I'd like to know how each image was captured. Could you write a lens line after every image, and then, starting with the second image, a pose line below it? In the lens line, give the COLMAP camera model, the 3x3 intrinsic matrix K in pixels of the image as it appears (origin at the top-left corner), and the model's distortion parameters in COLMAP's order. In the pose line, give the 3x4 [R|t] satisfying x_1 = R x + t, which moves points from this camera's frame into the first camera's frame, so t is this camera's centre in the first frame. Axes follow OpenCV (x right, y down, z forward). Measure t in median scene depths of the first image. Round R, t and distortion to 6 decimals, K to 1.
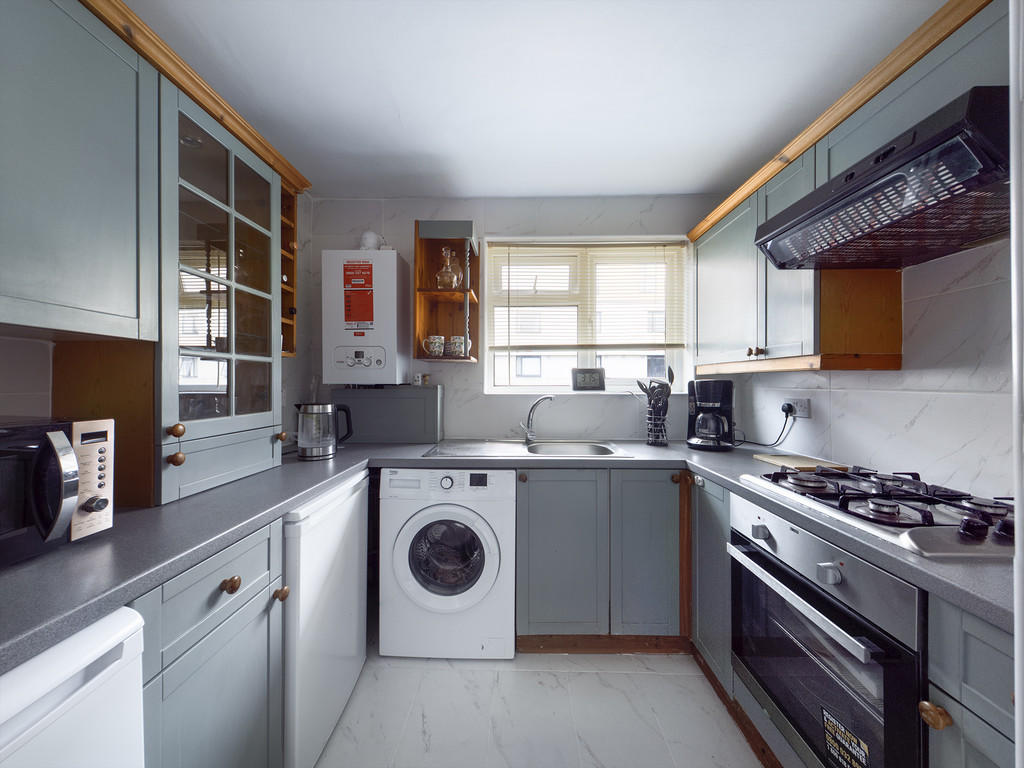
lens RADIAL K [[372.4, 0, 512.0], [0, 372.4, 384.0], [0, 0, 1]] dist [0.001052, 0.000293]
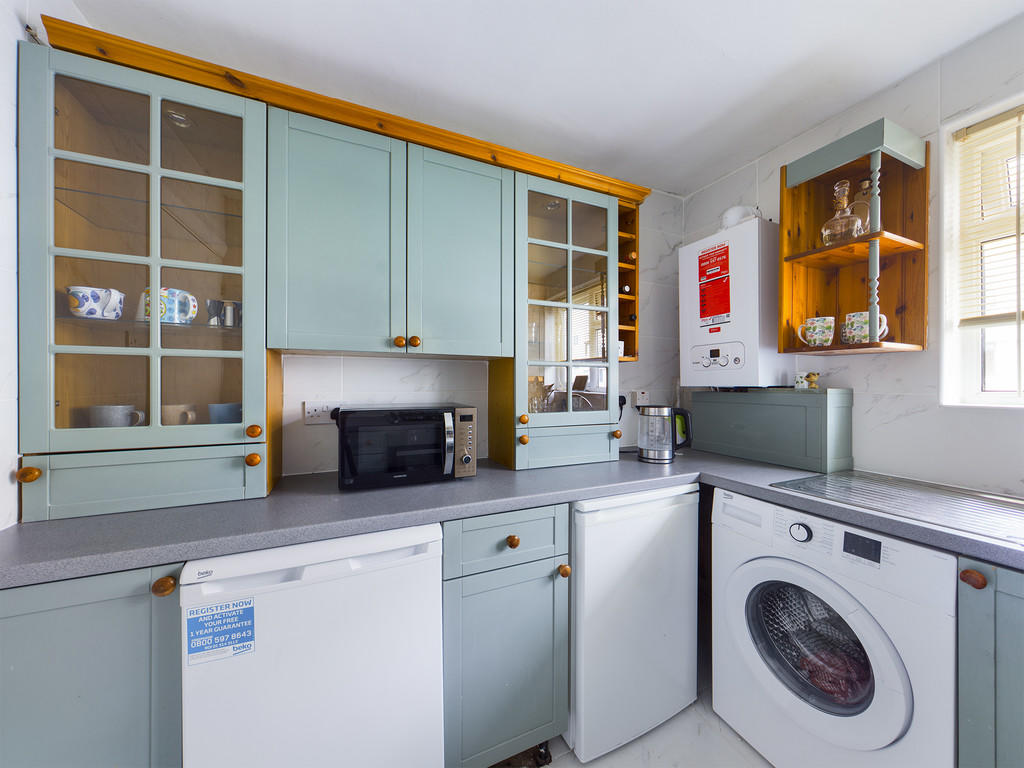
lens RADIAL K [[366.4, 0, 510.7], [0, 366.4, 386.0], [0, 0, 1]] dist [0.000187, -0.000007]
pose [[0.424344, 0.002072, -0.905499, 0.173733], [-0.002214, 0.999997, 0.001251, -0.001470], [0.905498, 0.001474, 0.424347, 0.197937]]
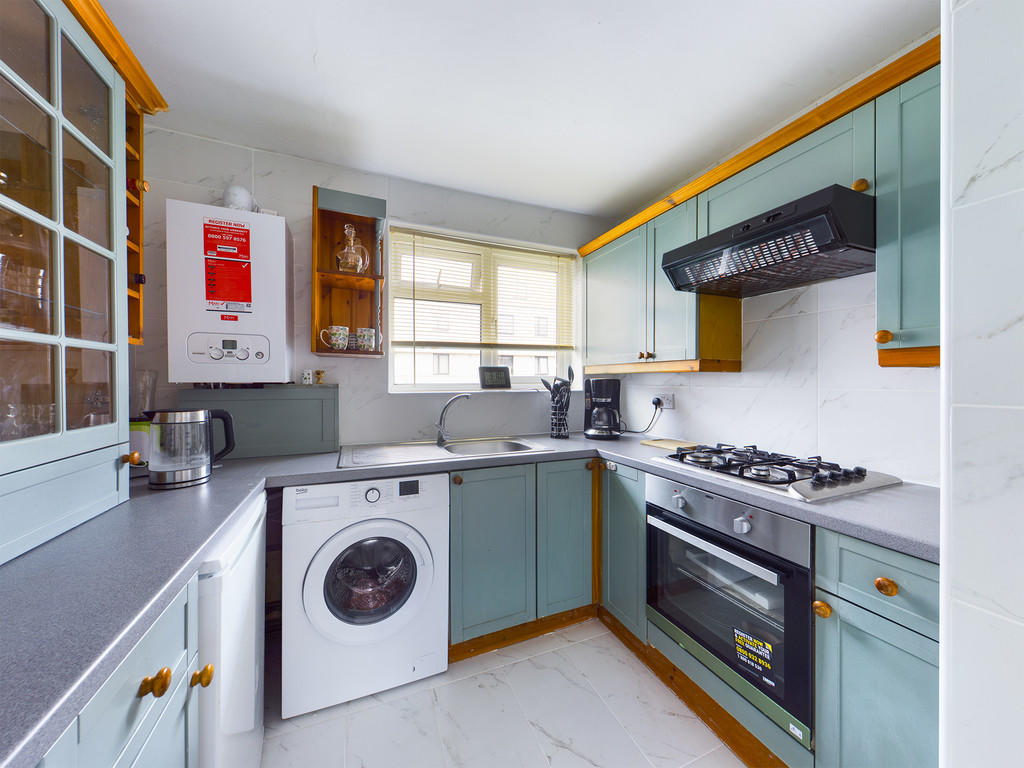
lens RADIAL K [[372.4, 0, 512.0], [0, 372.4, 384.0], [0, 0, 1]] dist [0.001052, 0.000293]
pose [[0.912623, -0.003162, 0.408789, -0.195210], [0.000529, 0.999978, 0.006554, -0.001854], [-0.408801, -0.005765, 0.912605, 0.056850]]
